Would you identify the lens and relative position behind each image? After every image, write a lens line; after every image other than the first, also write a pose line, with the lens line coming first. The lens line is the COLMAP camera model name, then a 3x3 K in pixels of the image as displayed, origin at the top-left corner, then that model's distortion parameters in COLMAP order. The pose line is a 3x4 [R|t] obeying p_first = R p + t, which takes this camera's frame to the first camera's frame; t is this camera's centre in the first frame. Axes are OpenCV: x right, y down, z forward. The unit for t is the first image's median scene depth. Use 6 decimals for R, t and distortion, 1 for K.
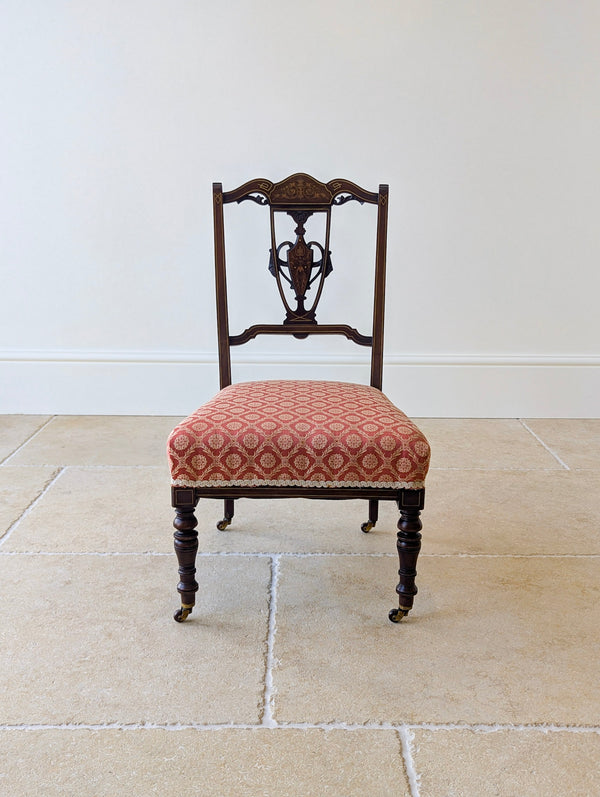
lens RADIAL K [[836.3, 0, 309.4], [0, 836.3, 401.1], [0, 0, 1]] dist [0.120330, -0.183191]
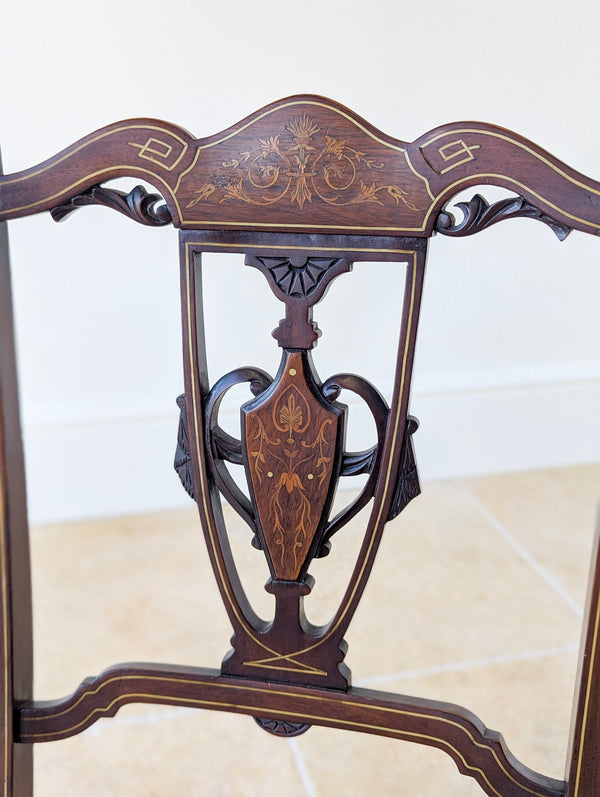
lens RADIAL K [[836.3, 0, 309.4], [0, 836.3, 401.1], [0, 0, 1]] dist [0.120330, -0.183191]
pose [[0.976889, 0.075389, -0.200012, 0.045157], [-0.050522, 0.990660, 0.126648, -0.218826], [0.207692, -0.113616, 0.971574, 0.771553]]
